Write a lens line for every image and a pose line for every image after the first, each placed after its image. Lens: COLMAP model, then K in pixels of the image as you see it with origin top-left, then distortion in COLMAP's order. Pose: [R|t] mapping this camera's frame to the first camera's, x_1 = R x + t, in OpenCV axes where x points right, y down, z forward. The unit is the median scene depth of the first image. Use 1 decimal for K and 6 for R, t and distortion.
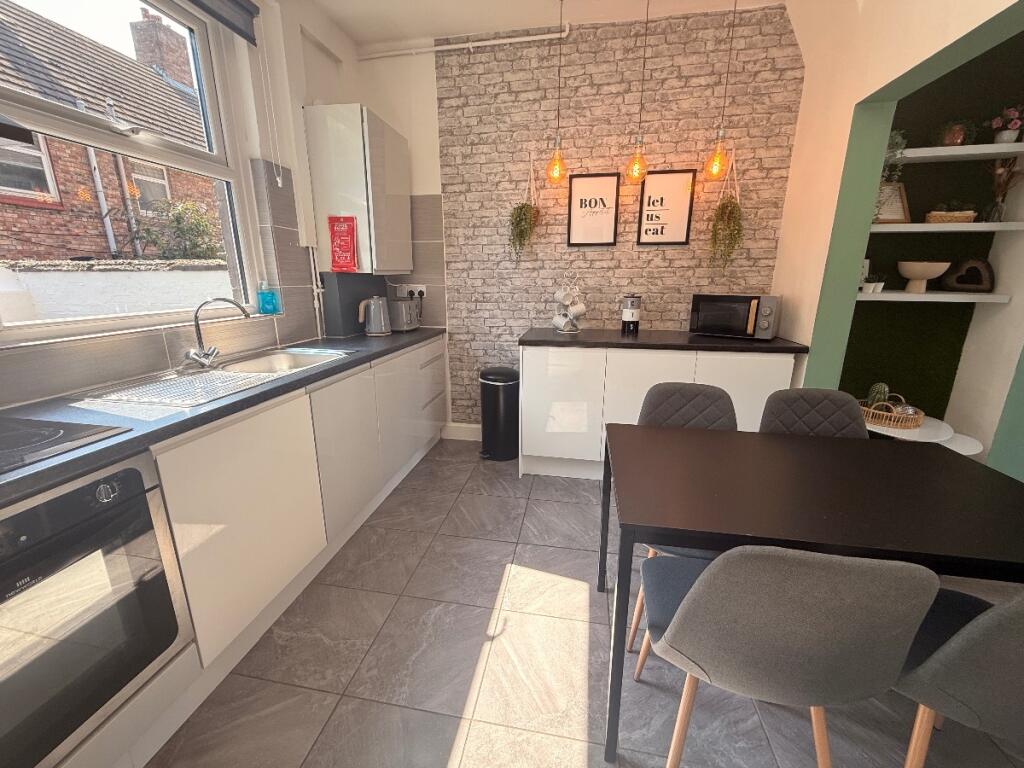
lens RADIAL K [[407.5, 0, 506.4], [0, 407.5, 381.8], [0, 0, 1]] dist [-0.001839, 0.000817]
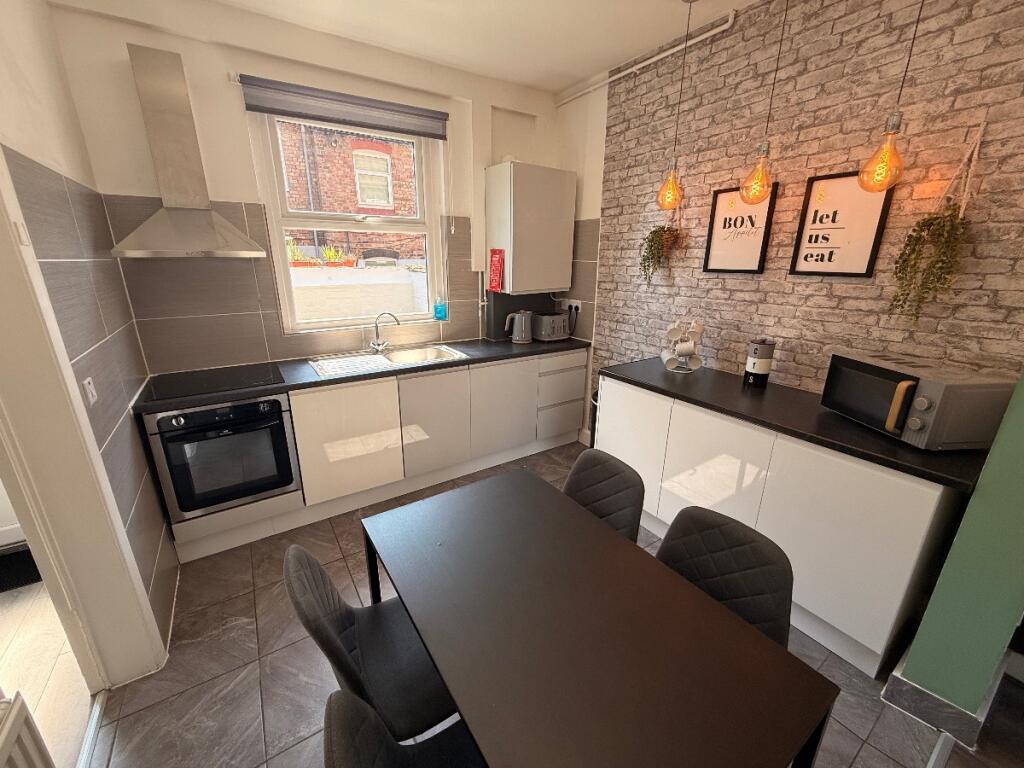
lens RADIAL K [[407.5, 0, 507.1], [0, 407.5, 380.4], [0, 0, 1]] dist [-0.001839, 0.000817]
pose [[0.692554, 0.213503, -0.689047, 0.528385], [-0.186052, 0.975747, 0.115339, -0.137070], [0.696960, 0.048320, 0.715480, 0.105201]]
